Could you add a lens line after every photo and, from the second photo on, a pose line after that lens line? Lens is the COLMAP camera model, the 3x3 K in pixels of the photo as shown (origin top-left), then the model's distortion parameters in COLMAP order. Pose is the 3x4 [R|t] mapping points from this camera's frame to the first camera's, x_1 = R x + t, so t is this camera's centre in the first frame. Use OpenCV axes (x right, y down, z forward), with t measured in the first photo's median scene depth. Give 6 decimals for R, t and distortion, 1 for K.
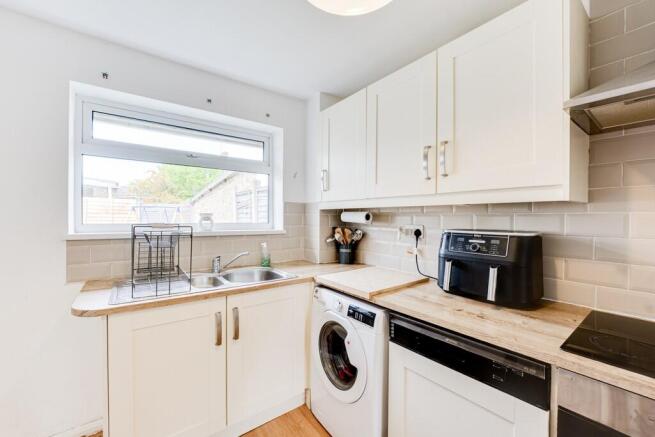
lens RADIAL K [[268.2, 0, 329.8], [0, 268.2, 218.0], [0, 0, 1]] dist [-0.012441, -0.000069]
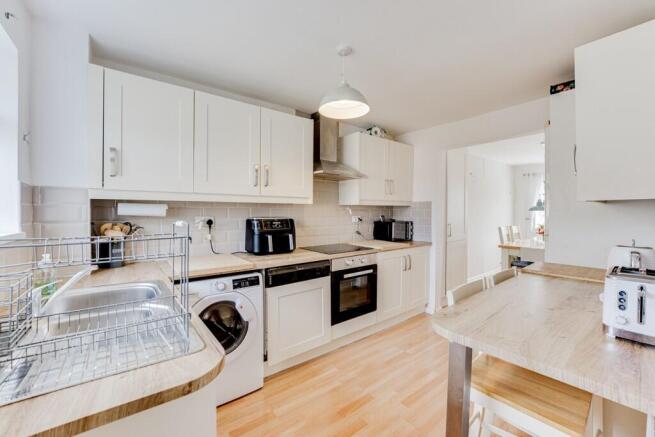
lens RADIAL K [[268.9, 0, 330.1], [0, 268.9, 210.5], [0, 0, 1]] dist [-0.011905, -0.000085]
pose [[-0.026664, -0.000723, 0.999644, -0.832828], [-0.000280, 1.000000, 0.000716, -0.001688], [-0.999644, -0.000260, -0.026664, 0.404087]]
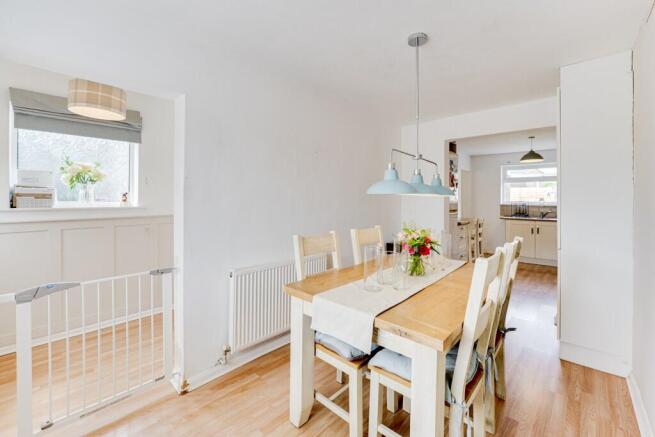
lens RADIAL K [[274.6, 0, 329.0], [0, 274.6, 201.0], [0, 0, 1]] dist [-0.015434, -0.000115]
pose [[0.179391, 0.000456, -0.983778, 1.927390], [-0.004372, 0.999990, -0.000334, 0.023149], [0.983768, 0.004361, 0.179391, -1.696412]]
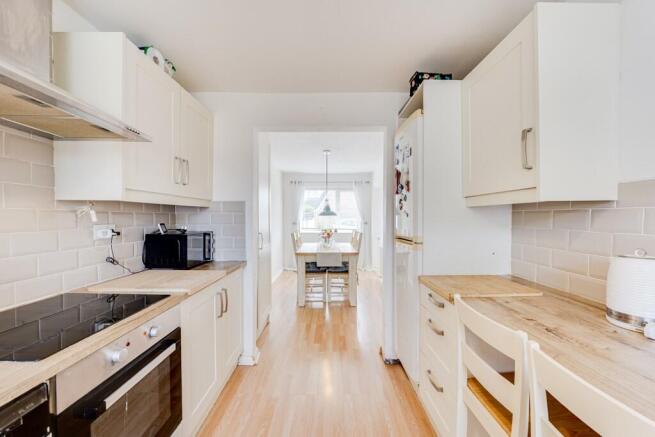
lens RADIAL K [[263.6, 0, 330.3], [0, 263.6, 222.1], [0, 0, 1]] dist [-0.017585, 0.000332]
pose [[-0.808554, -0.014753, 0.588237, -0.162782], [-0.002040, 0.999750, 0.022270, 0.005840], [-0.588418, 0.016807, -0.808382, 0.420612]]
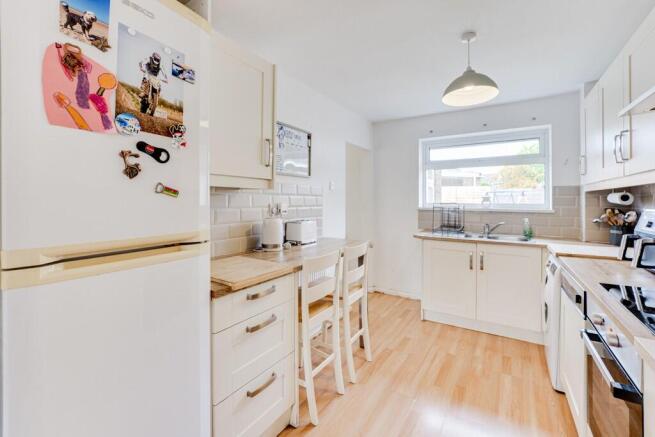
lens RADIAL K [[274.6, 0, 329.0], [0, 274.6, 201.0], [0, 0, 1]] dist [-0.015434, -0.000115]
pose [[0.341552, -0.004397, -0.939853, 0.684270], [-0.000926, 0.999987, -0.005015, 0.014820], [0.939862, 0.002584, 0.341544, -0.369594]]
